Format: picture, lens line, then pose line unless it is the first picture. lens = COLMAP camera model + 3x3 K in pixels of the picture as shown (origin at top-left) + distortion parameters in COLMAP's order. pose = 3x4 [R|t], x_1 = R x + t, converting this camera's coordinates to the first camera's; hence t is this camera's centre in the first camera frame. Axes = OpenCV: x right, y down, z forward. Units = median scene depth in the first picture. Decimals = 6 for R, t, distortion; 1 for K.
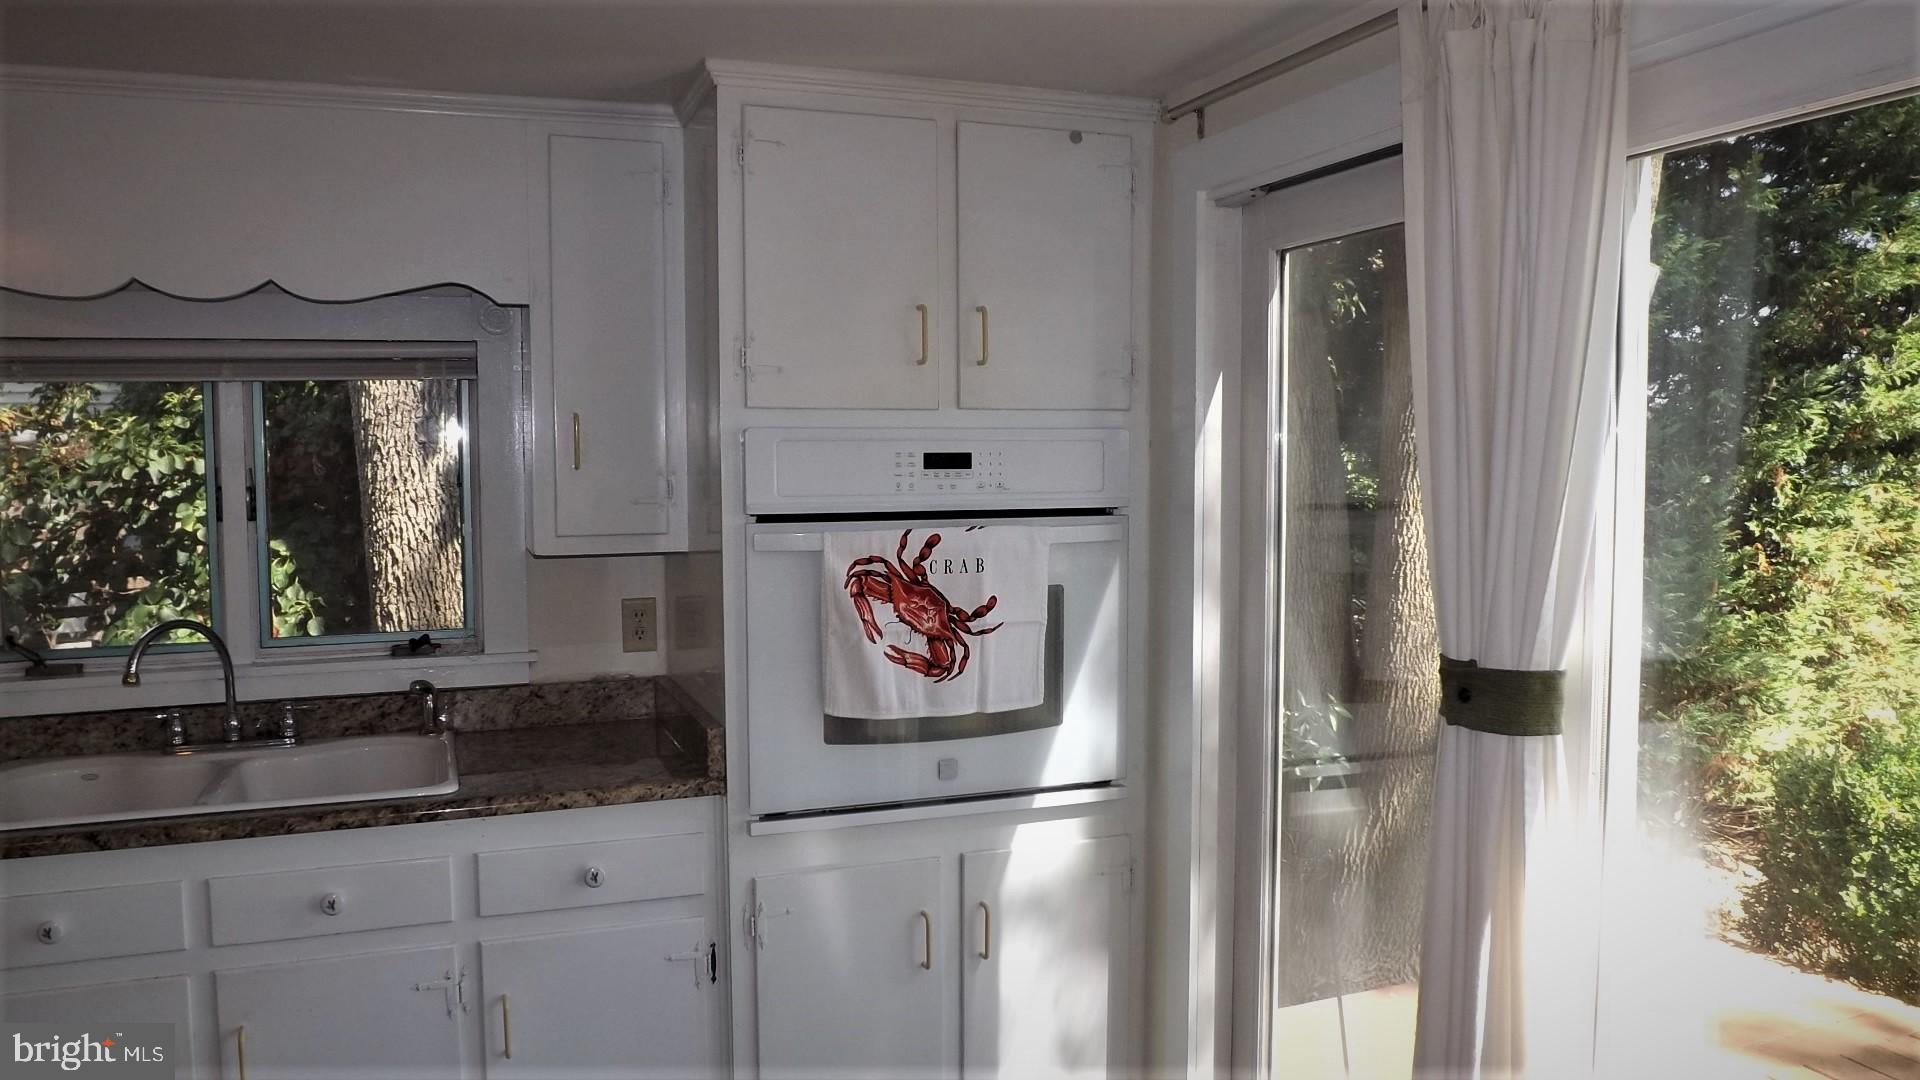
lens RADIAL K [[1400.1, 0, 960.0], [0, 1400.1, 540.0], [0, 0, 1]] dist [-0.044414, 0.004275]
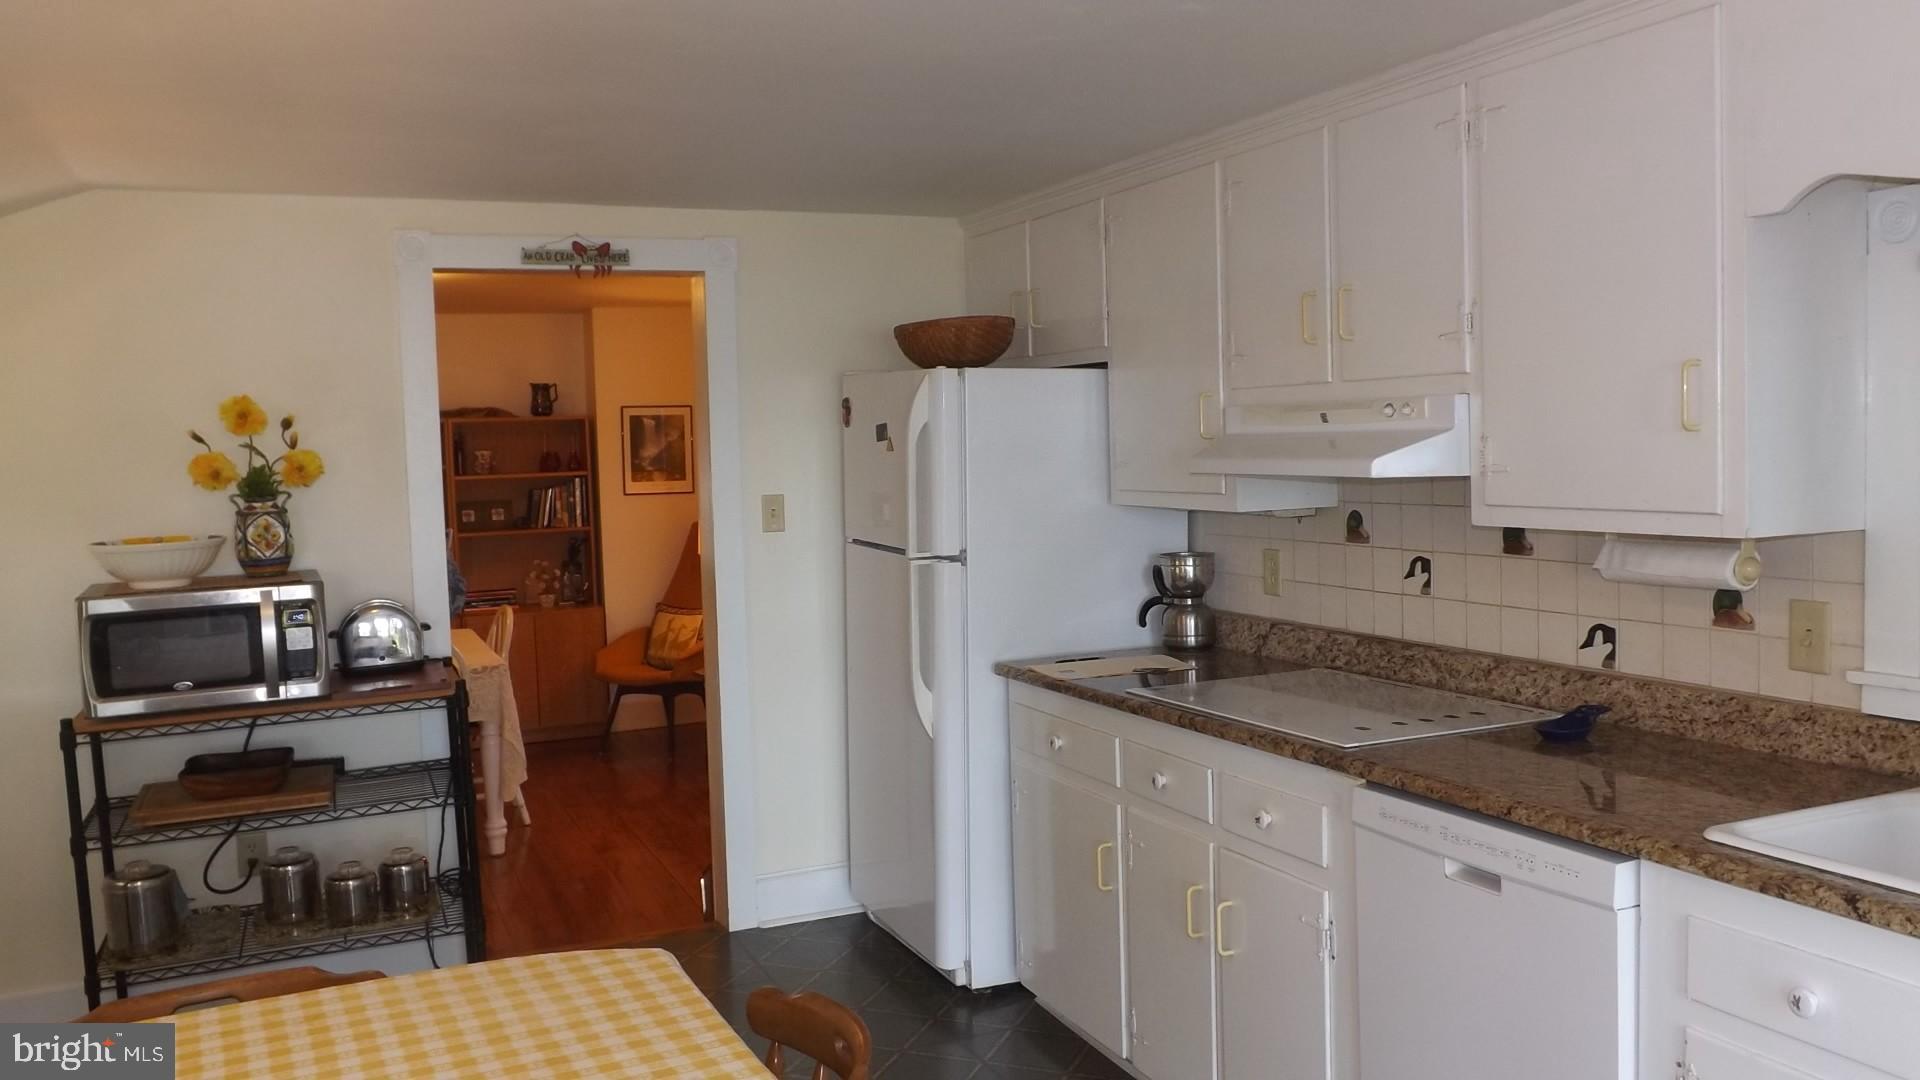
lens RADIAL K [[1534.5, 0, 977.7], [0, 1534.5, 528.4], [0, 0, 1]] dist [-0.013400, 0.002278]
pose [[0.069318, 0.059310, -0.995830, 0.126515], [-0.035640, 0.997741, 0.056943, -0.013850], [0.996958, 0.031544, 0.071275, 0.372127]]
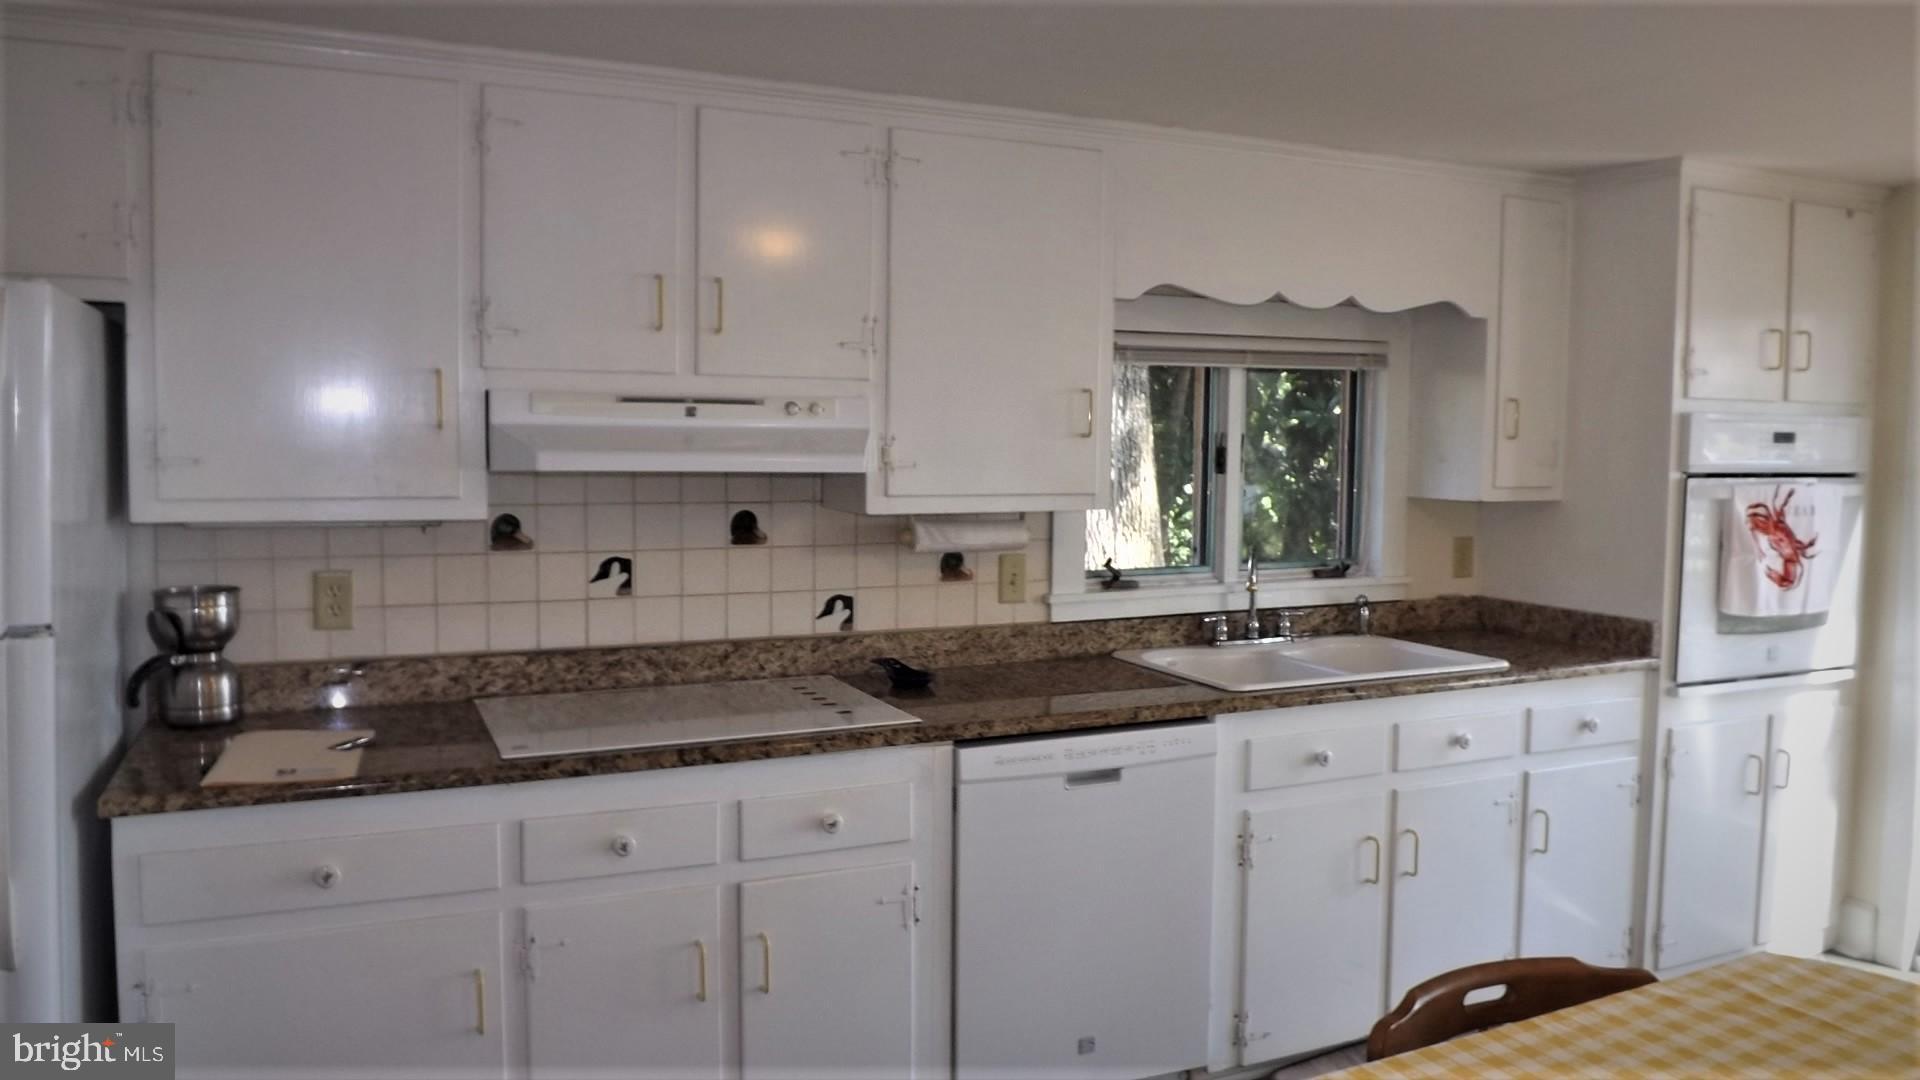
lens RADIAL K [[1391.7, 0, 991.0], [0, 1391.7, 517.2], [0, 0, 1]] dist [-0.056907, 0.002598]
pose [[0.996097, 0.010844, 0.087598, -0.916815], [-0.010483, 0.999935, -0.004577, 0.038731], [-0.087642, 0.003641, 0.996145, -0.315937]]
